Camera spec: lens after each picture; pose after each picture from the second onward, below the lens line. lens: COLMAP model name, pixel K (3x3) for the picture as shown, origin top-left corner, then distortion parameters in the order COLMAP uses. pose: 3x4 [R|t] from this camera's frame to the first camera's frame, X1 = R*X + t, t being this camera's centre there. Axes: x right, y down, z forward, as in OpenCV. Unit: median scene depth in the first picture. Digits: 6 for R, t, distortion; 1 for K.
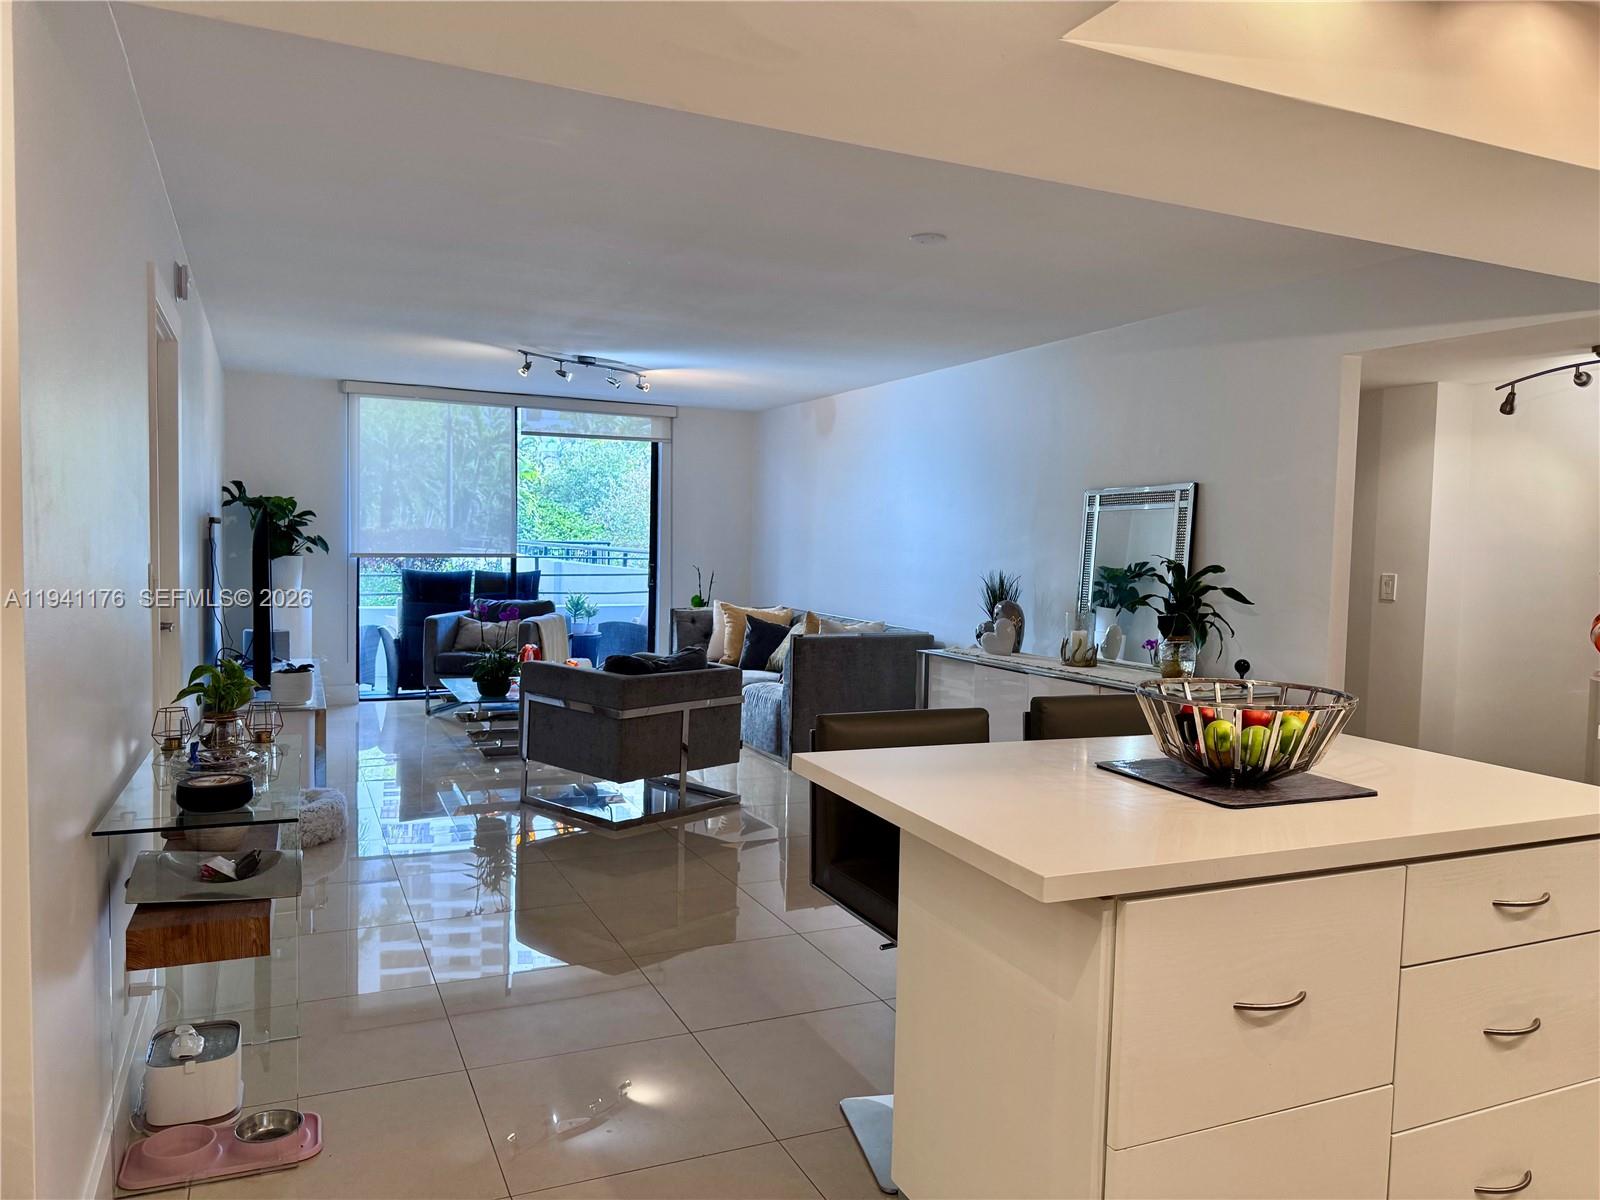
lens RADIAL K [[1135.2, 0, 814.4], [0, 1135.2, 609.2], [0, 0, 1]] dist [0.078519, -0.102770]
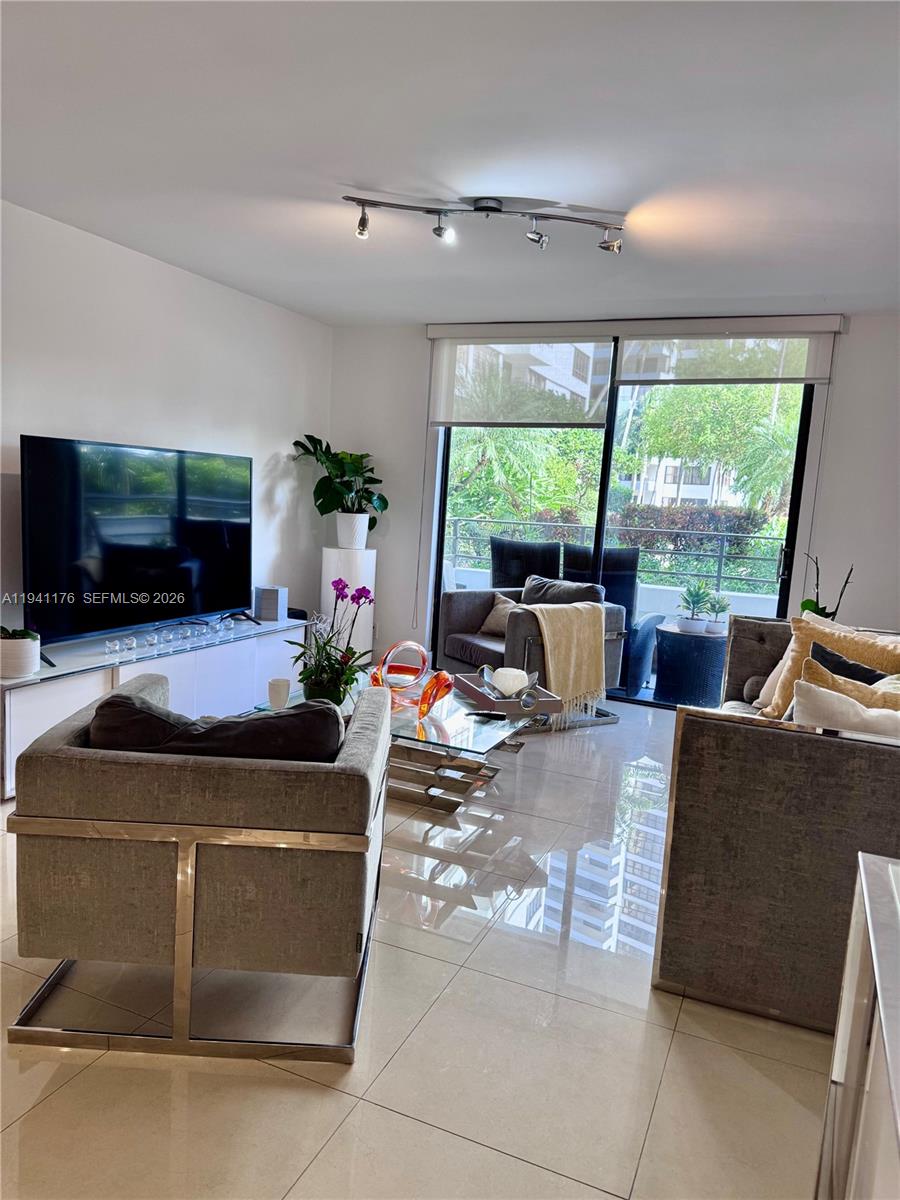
lens RADIAL K [[851.4, 0, 447.4], [0, 851.4, 600.0], [0, 0, 1]] dist [0.078519, -0.102770]
pose [[0.666857, 0.110379, -0.736965, 0.130542], [-0.094352, 0.993516, 0.063428, -0.025676], [0.739188, 0.027237, 0.672948, 0.552647]]
